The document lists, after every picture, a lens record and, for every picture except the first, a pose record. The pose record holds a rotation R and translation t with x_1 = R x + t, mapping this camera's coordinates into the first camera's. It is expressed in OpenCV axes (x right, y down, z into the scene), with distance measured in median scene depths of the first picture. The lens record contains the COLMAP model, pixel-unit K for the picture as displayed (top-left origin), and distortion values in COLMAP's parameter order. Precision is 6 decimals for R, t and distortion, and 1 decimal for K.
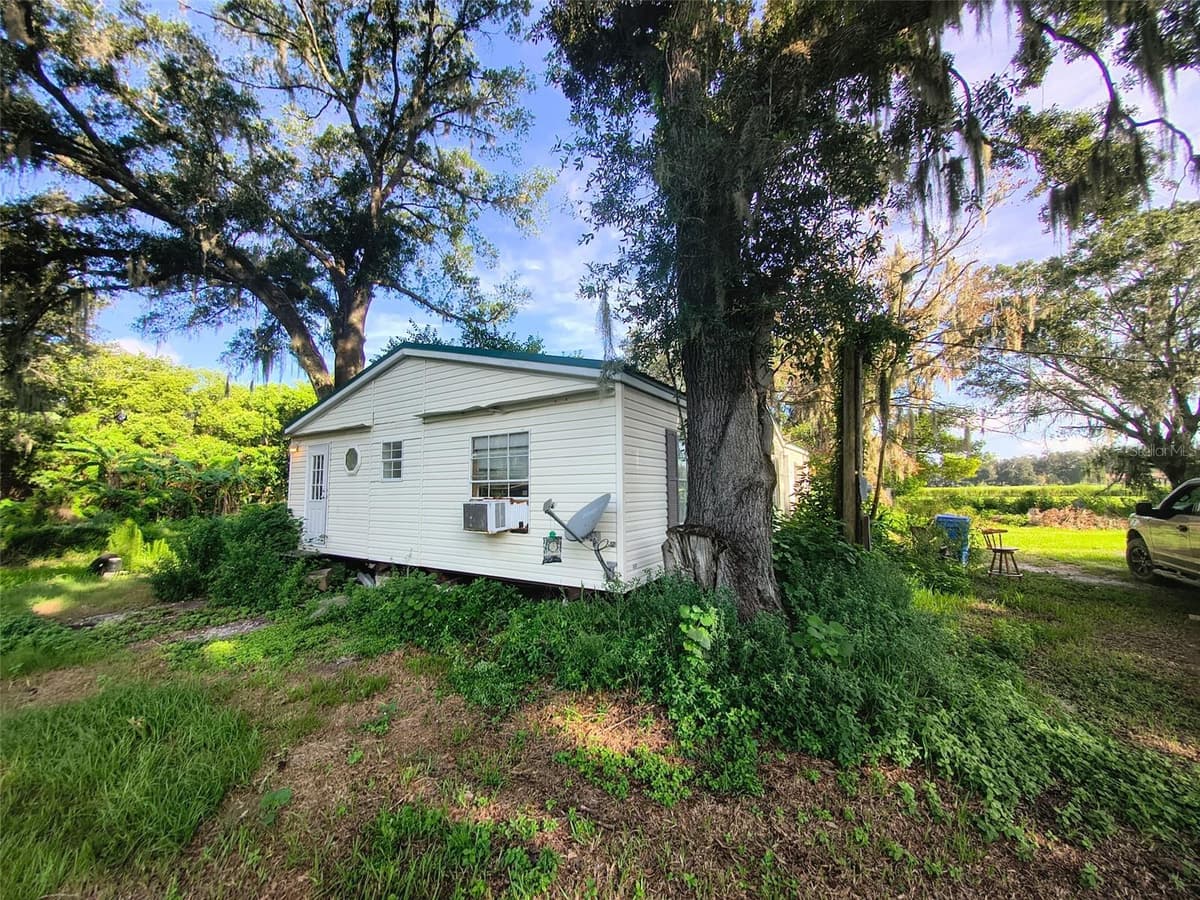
lens RADIAL K [[448.7, 0, 598.1], [0, 448.7, 448.9], [0, 0, 1]] dist [-0.003158, 0.000336]
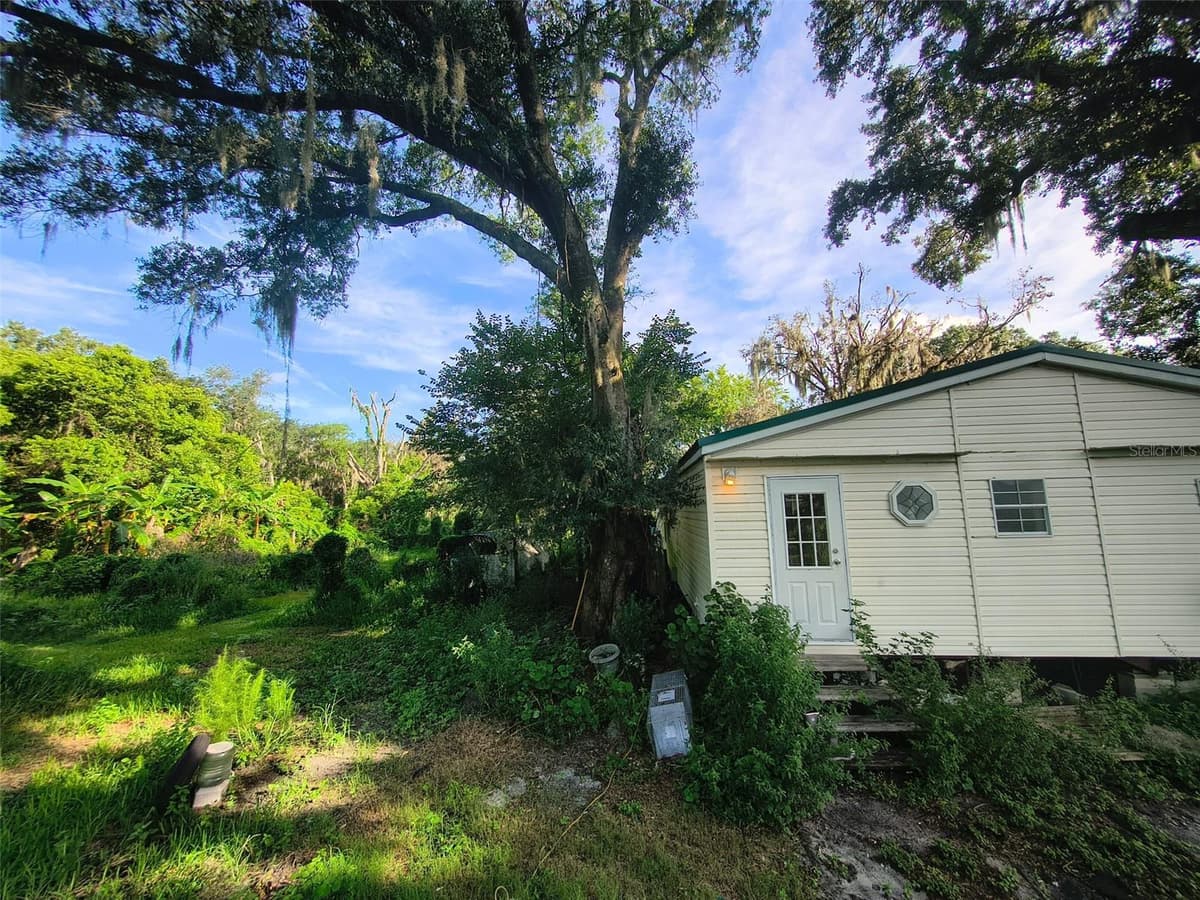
lens RADIAL K [[448.7, 0, 596.7], [0, 448.7, 449.5], [0, 0, 1]] dist [-0.003158, 0.000336]
pose [[0.885437, 0.051242, 0.461925, -1.267059], [-0.030592, 0.998174, -0.052090, -0.006854], [-0.463751, 0.031991, 0.885388, 0.633400]]
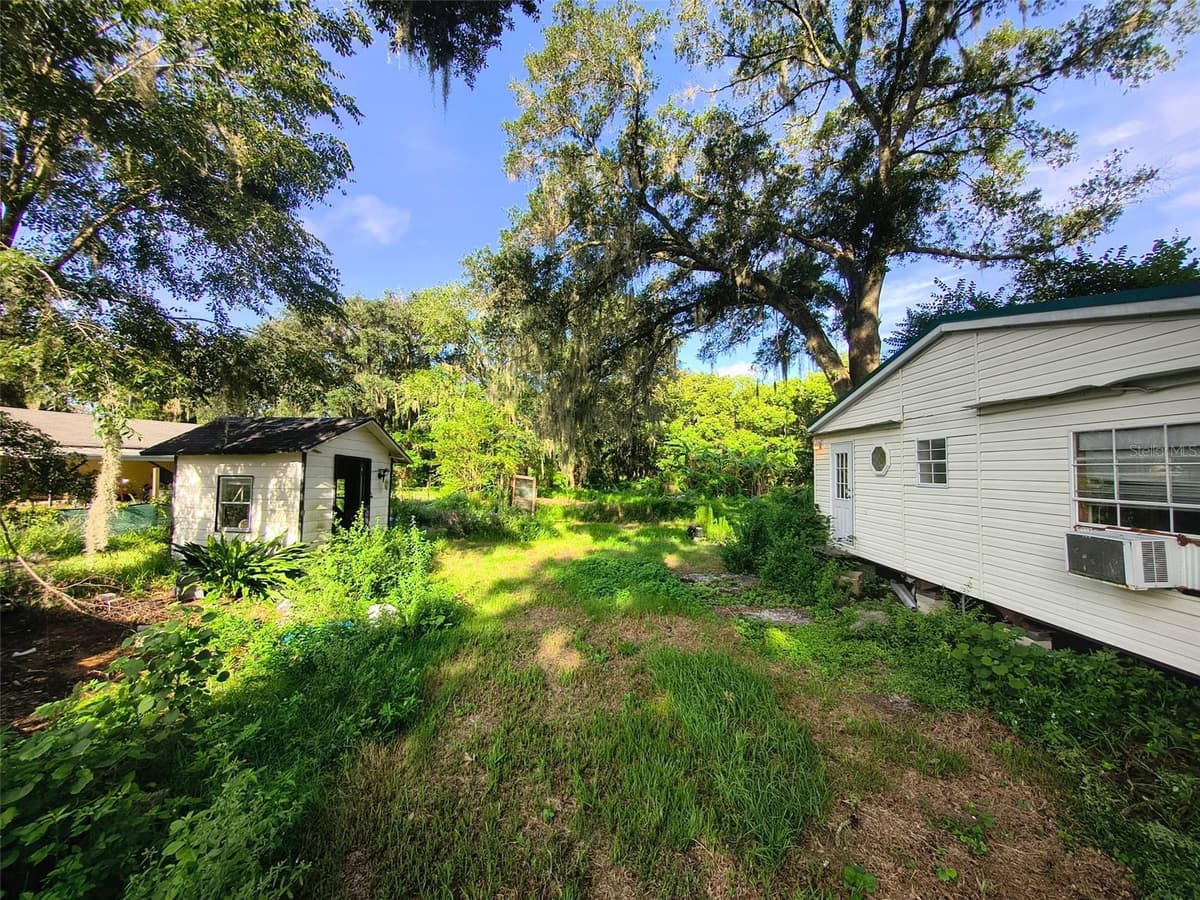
lens RADIAL K [[448.7, 0, 598.3], [0, 448.7, 446.1], [0, 0, 1]] dist [-0.003158, 0.000336]
pose [[0.515443, -0.027986, -0.856467, -0.061676], [0.058777, 0.998267, 0.002754, -0.039118], [0.854906, -0.051760, 0.516195, 0.040145]]
